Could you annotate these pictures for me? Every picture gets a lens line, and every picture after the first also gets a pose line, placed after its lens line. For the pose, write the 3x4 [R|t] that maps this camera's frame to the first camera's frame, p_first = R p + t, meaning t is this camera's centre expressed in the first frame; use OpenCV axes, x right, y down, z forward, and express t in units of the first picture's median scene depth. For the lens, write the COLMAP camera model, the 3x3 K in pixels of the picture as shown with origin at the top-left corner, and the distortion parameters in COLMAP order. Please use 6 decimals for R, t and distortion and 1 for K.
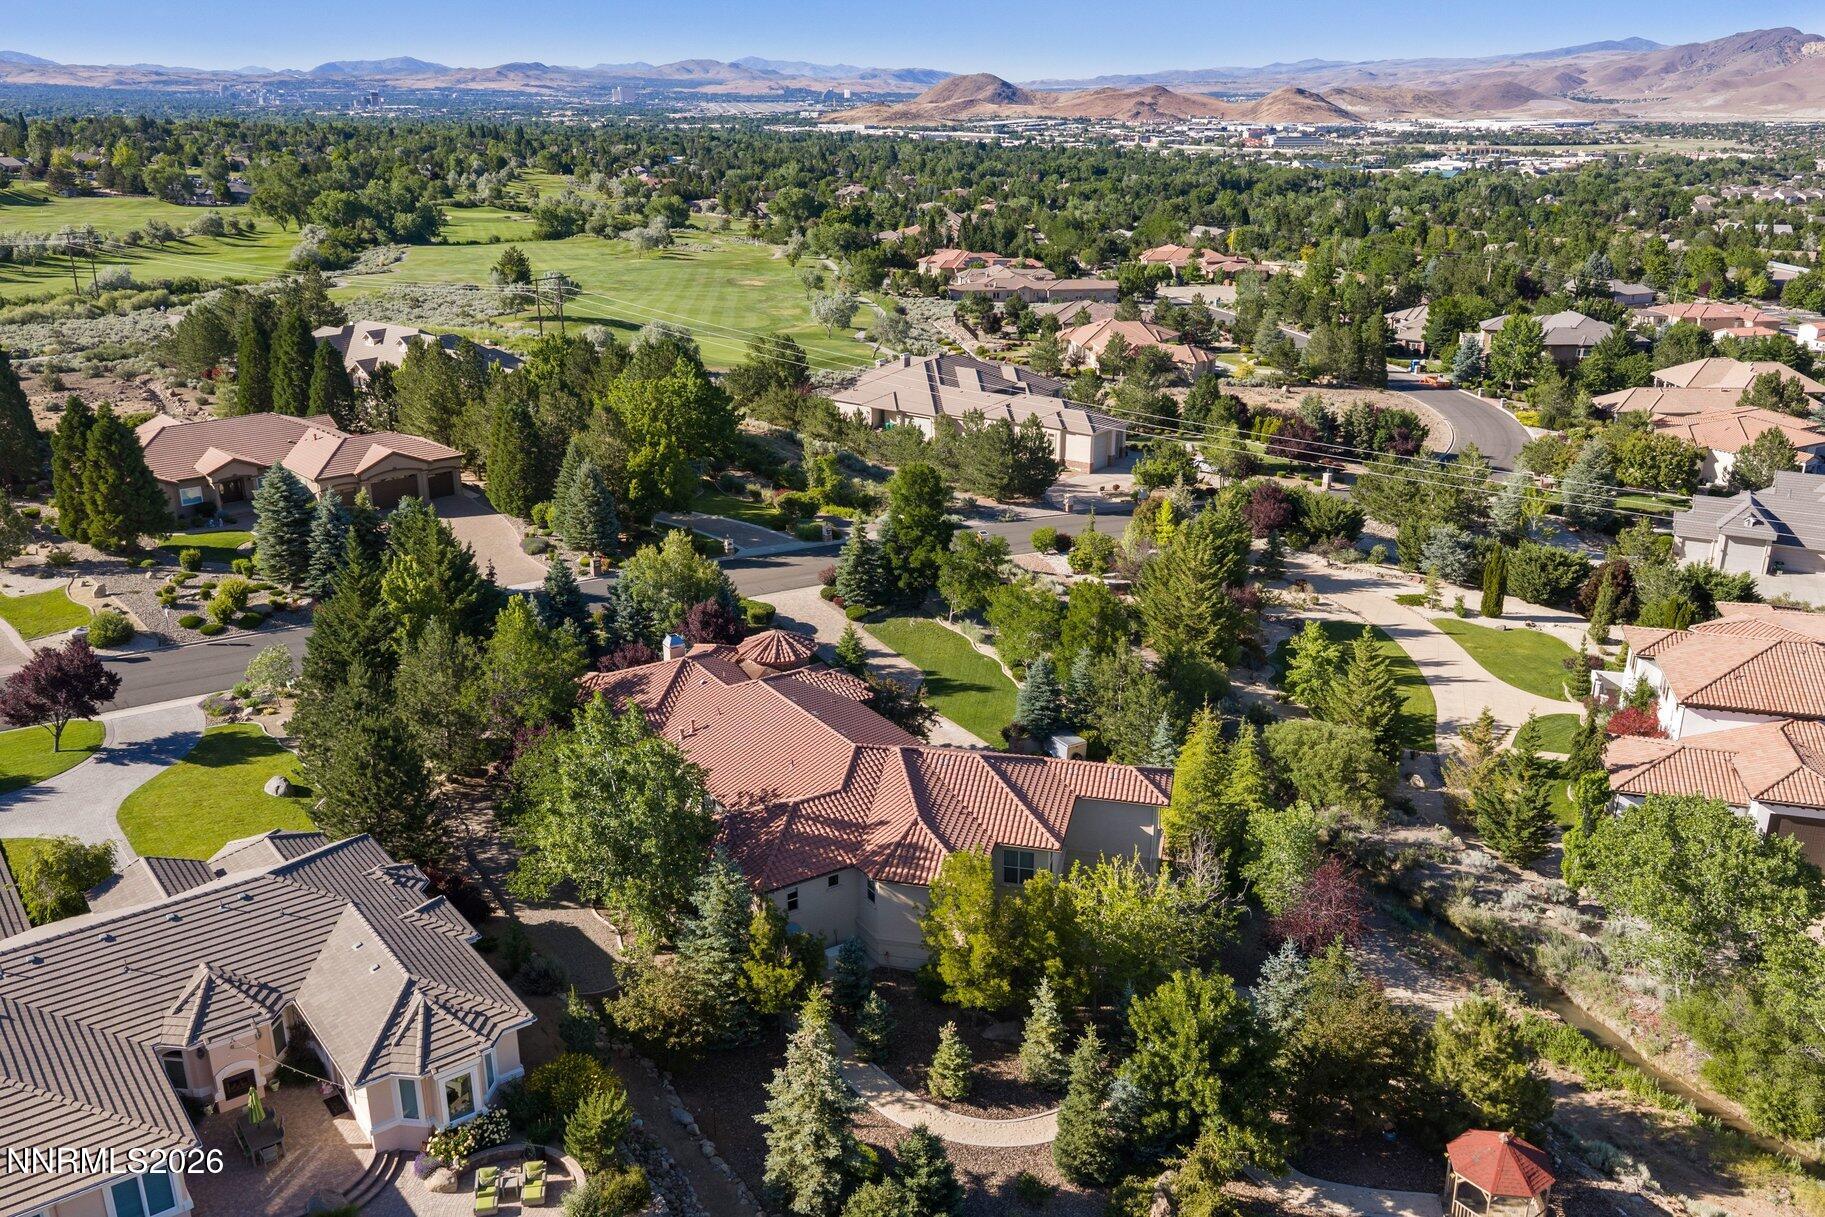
lens RADIAL K [[1530.5, 0, 929.2], [0, 1530.5, 602.0], [0, 0, 1]] dist [0.006036, -0.010679]
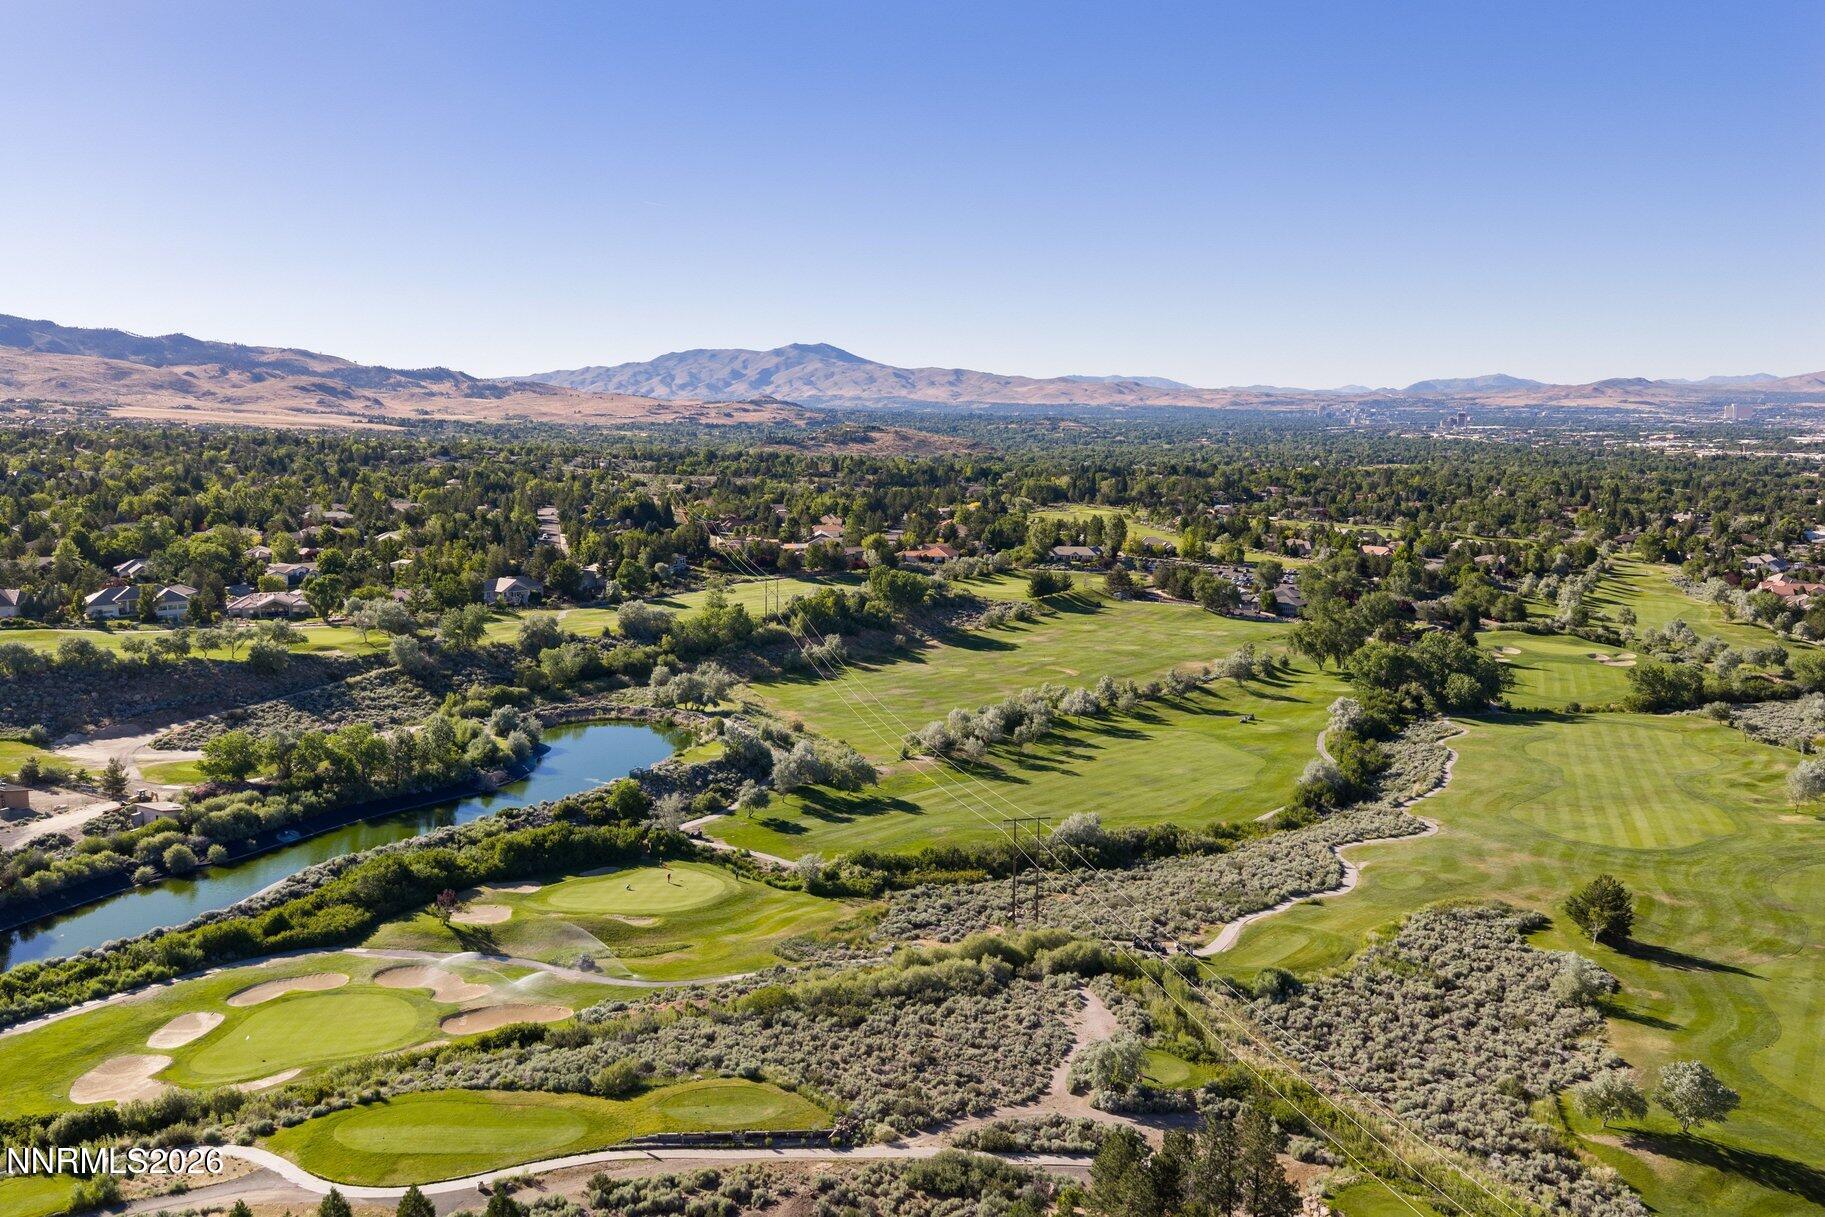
lens RADIAL K [[1519.9, 0, 863.9], [0, 1519.9, 625.3], [0, 0, 1]] dist [0.014877, -0.023818]
pose [[0.763326, 0.083247, -0.640627, -0.139728], [-0.195142, 0.975050, -0.105813, -0.273480], [0.615835, 0.205783, 0.760526, 0.371518]]
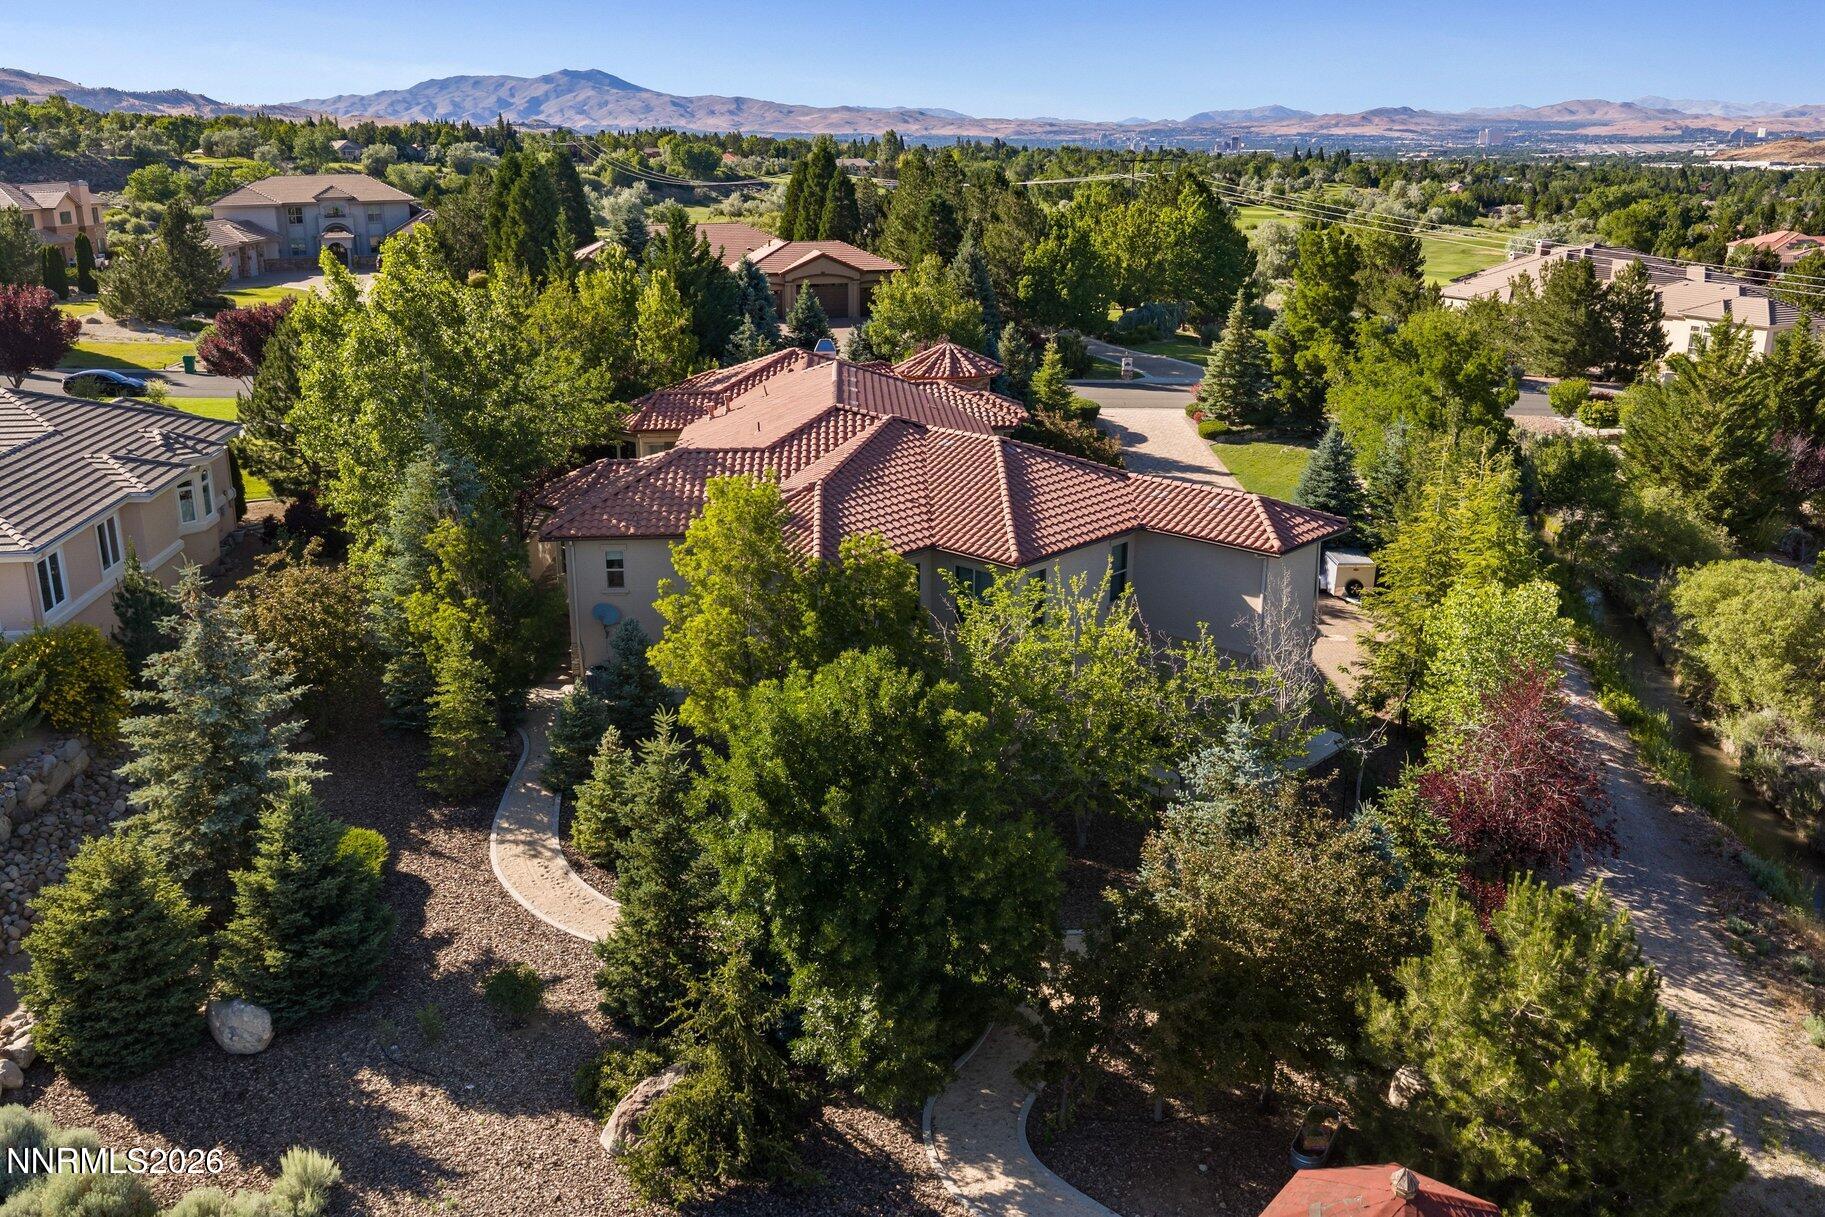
lens RADIAL K [[1530.5, 0, 857.5], [0, 1530.5, 601.0], [0, 0, 1]] dist [0.006036, -0.010679]
pose [[0.843305, 0.143789, -0.517843, 0.092261], [-0.158965, 0.987167, 0.015233, 0.047911], [0.513388, 0.069472, 0.855340, 0.128586]]
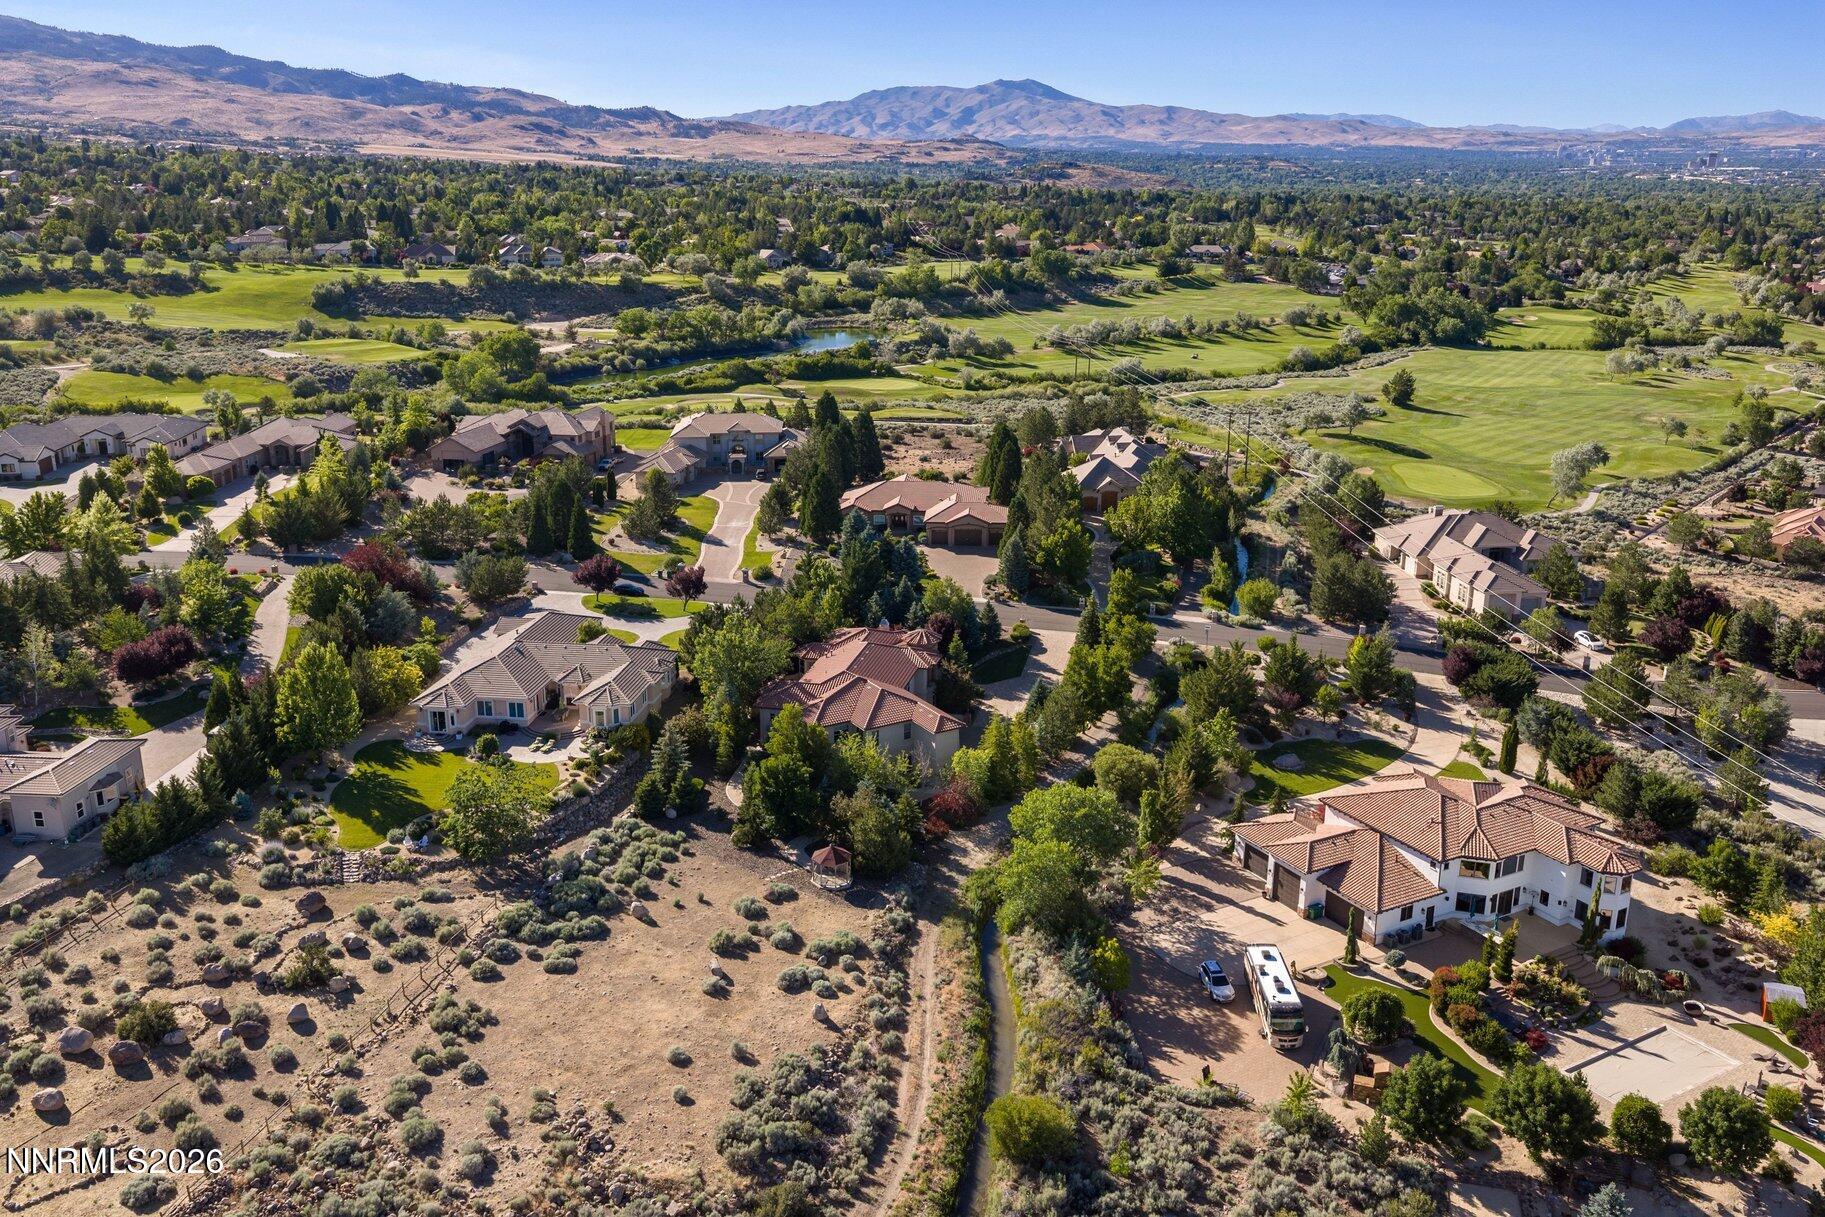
lens RADIAL K [[1519.9, 0, 845.3], [0, 1519.9, 621.5], [0, 0, 1]] dist [0.014877, -0.023818]
pose [[0.665215, 0.212978, -0.715632, 0.445583], [-0.227295, 0.970728, 0.077614, -0.043803], [0.711215, 0.111029, 0.694151, -0.160806]]
